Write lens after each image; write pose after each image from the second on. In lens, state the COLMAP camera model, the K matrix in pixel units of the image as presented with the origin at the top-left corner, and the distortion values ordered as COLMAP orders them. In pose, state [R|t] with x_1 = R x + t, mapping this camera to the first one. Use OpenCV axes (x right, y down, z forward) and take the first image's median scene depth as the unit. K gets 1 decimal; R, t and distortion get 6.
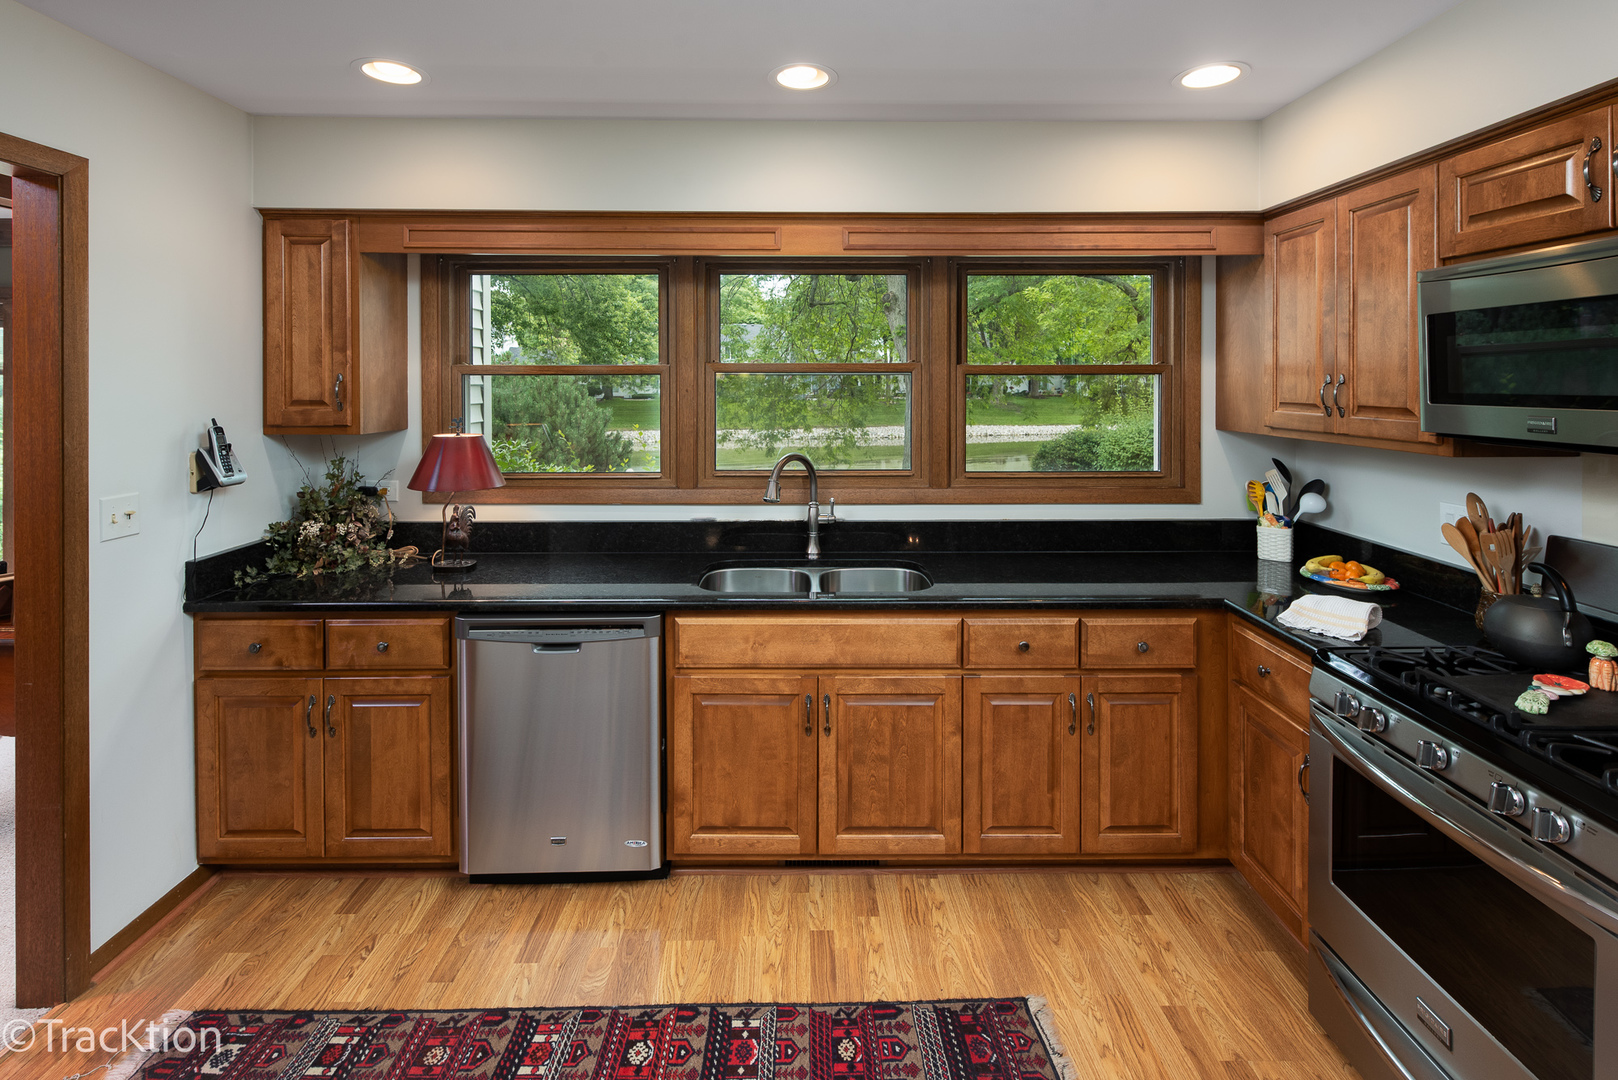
lens RADIAL K [[725.3, 0, 806.6], [0, 725.3, 397.4], [0, 0, 1]] dist [0.002611, -0.001182]
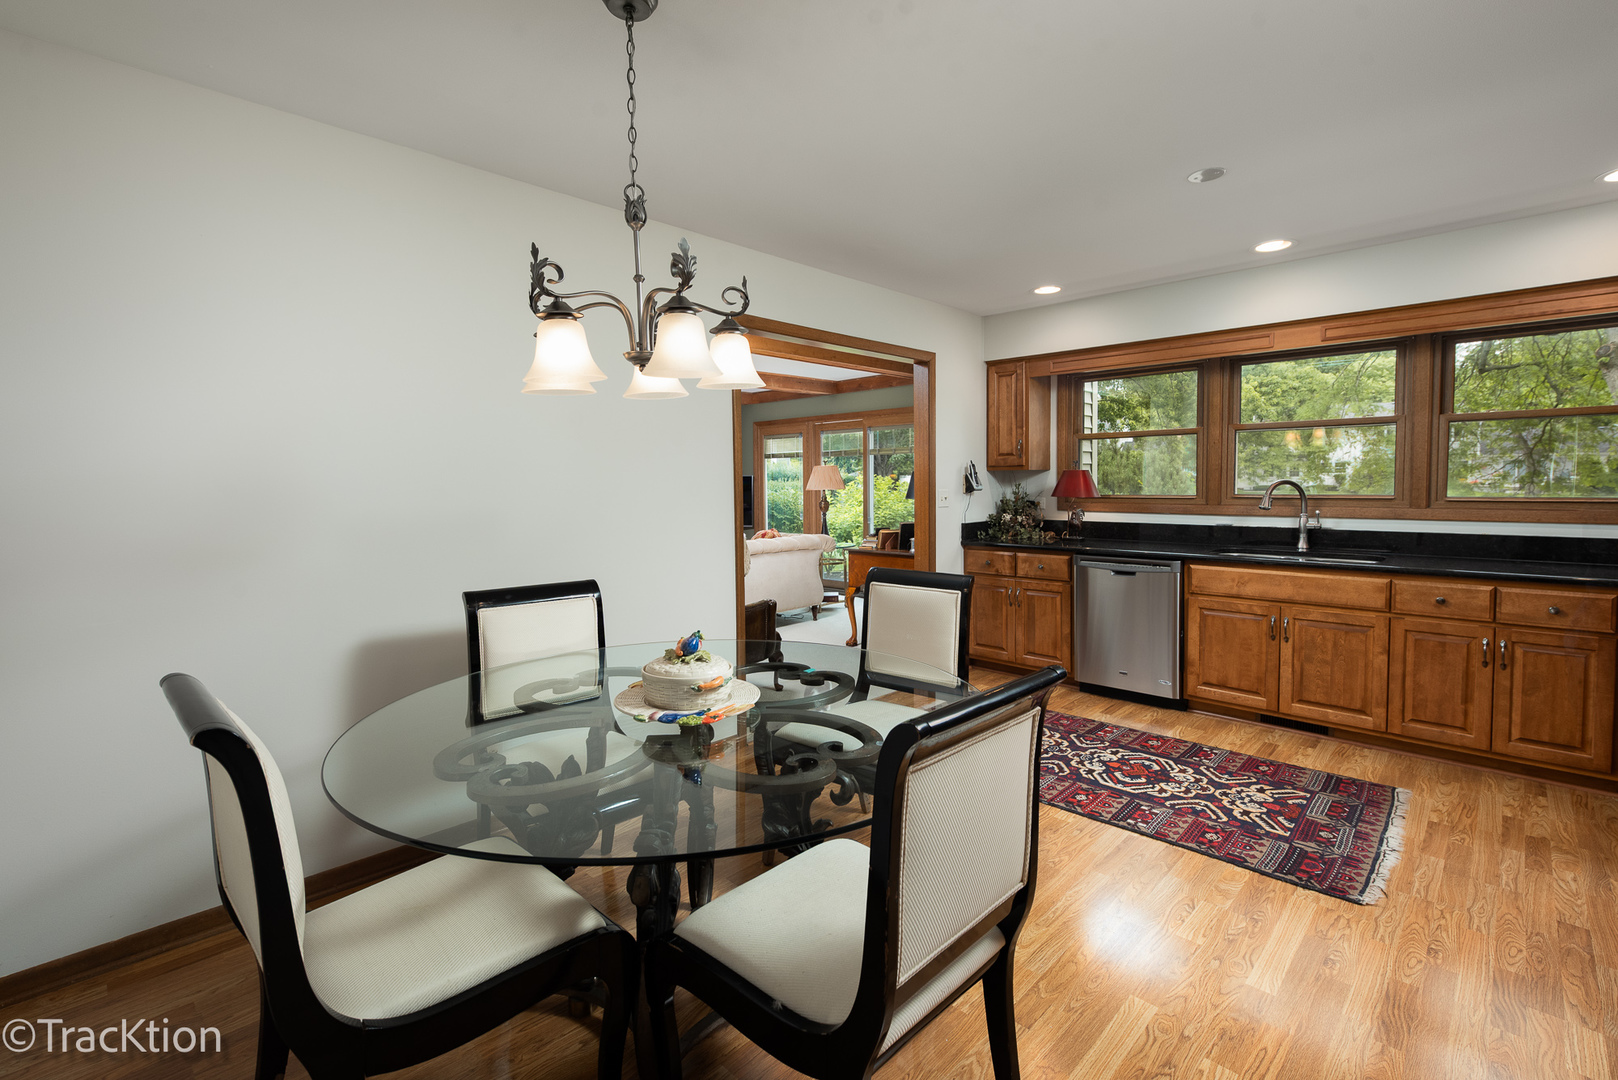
lens RADIAL K [[725.3, 0, 839.6], [0, 725.3, 498.6], [0, 0, 1]] dist [0.002611, -0.001182]
pose [[0.721631, 0.010940, -0.692192, 0.432996], [-0.007137, 0.999940, 0.008363, 0.132344], [0.692241, -0.001095, 0.721665, -0.889576]]
